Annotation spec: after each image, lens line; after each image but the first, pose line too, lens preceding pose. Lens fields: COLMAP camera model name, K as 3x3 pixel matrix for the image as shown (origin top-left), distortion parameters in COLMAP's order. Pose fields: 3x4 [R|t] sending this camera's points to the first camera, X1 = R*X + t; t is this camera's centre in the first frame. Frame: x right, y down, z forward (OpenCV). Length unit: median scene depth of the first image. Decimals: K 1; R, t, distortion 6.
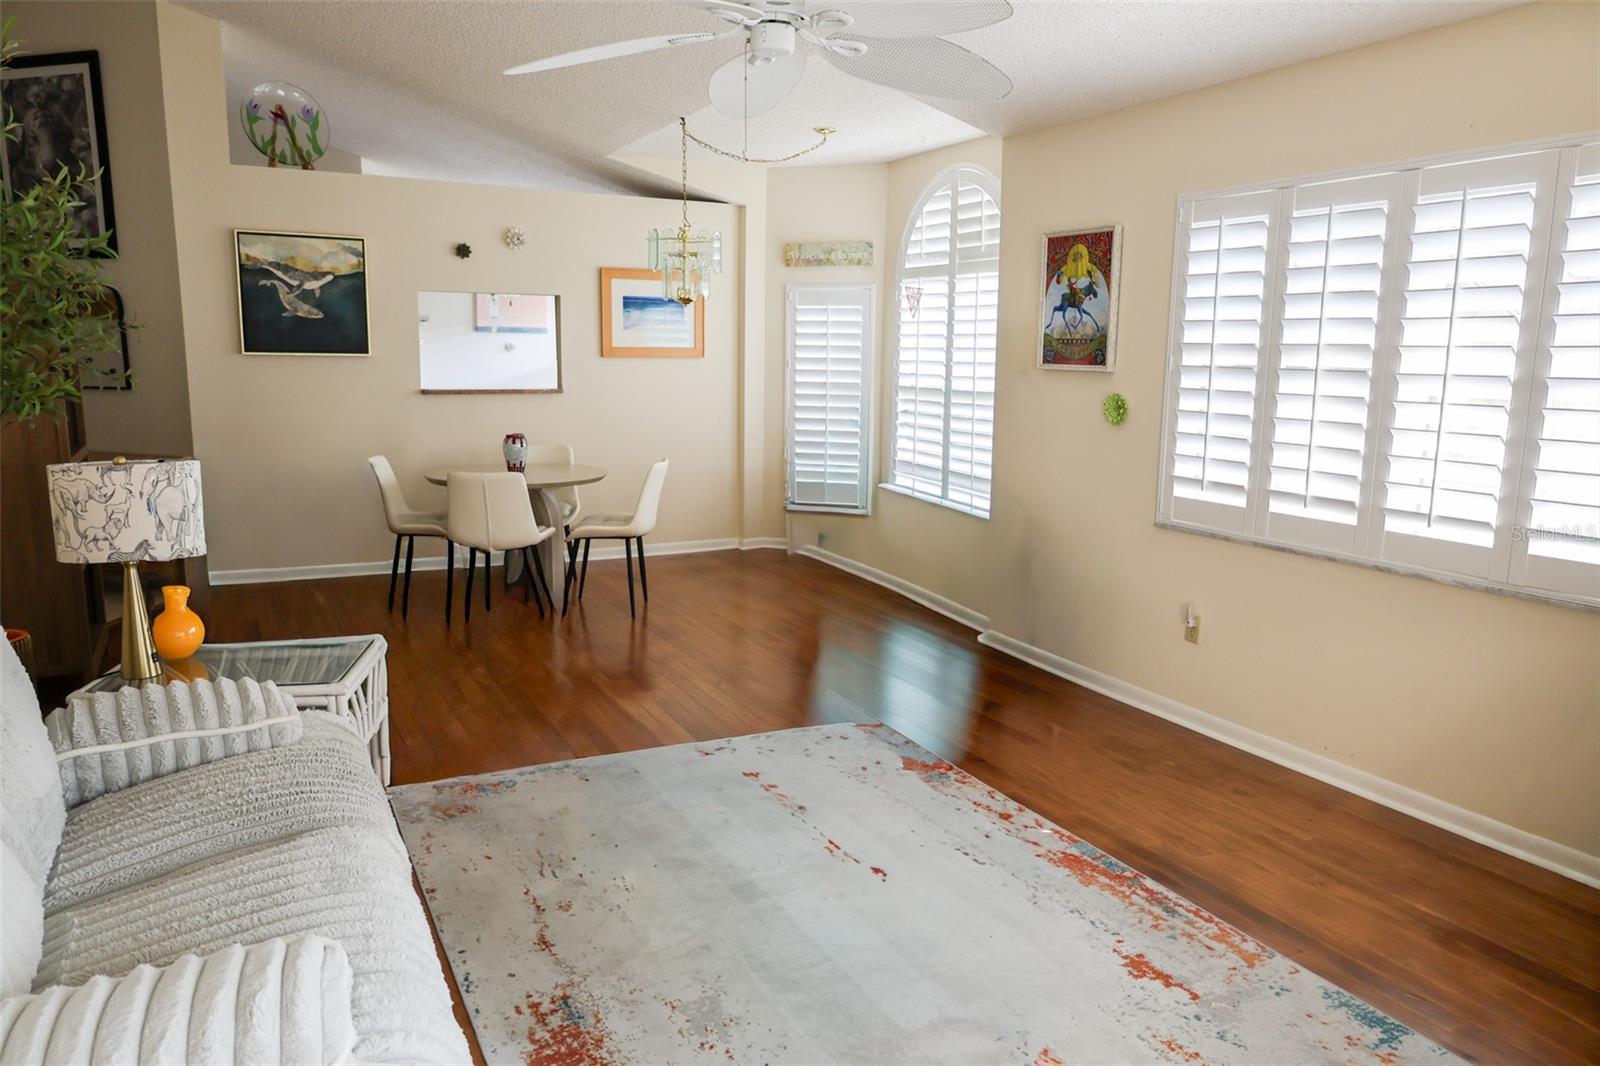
lens RADIAL K [[1095.8, 0, 798.8], [0, 1095.8, 540.3], [0, 0, 1]] dist [-0.000546, 0.006660]
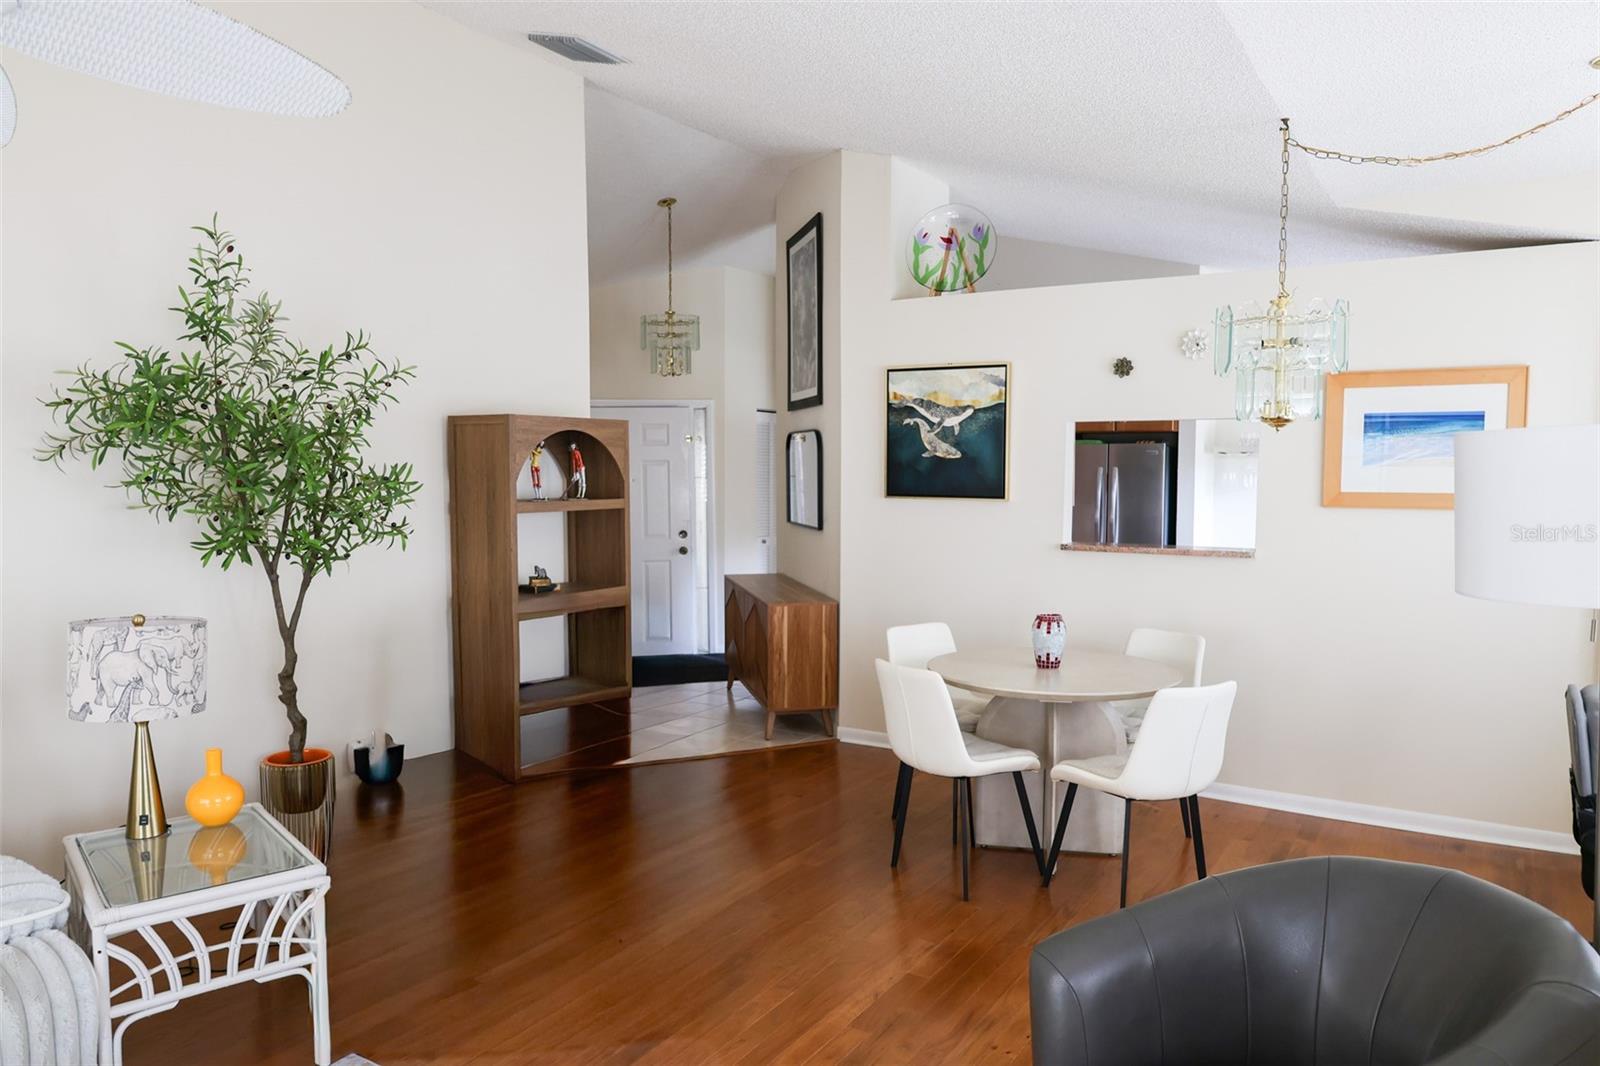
lens RADIAL K [[1095.8, 0, 795.5], [0, 1095.8, 538.0], [0, 0, 1]] dist [-0.000546, 0.006660]
pose [[0.499866, 0.048253, -0.864757, 0.261178], [-0.146141, 0.988830, -0.029299, -0.095664], [0.853684, 0.141022, 0.501334, 0.462716]]
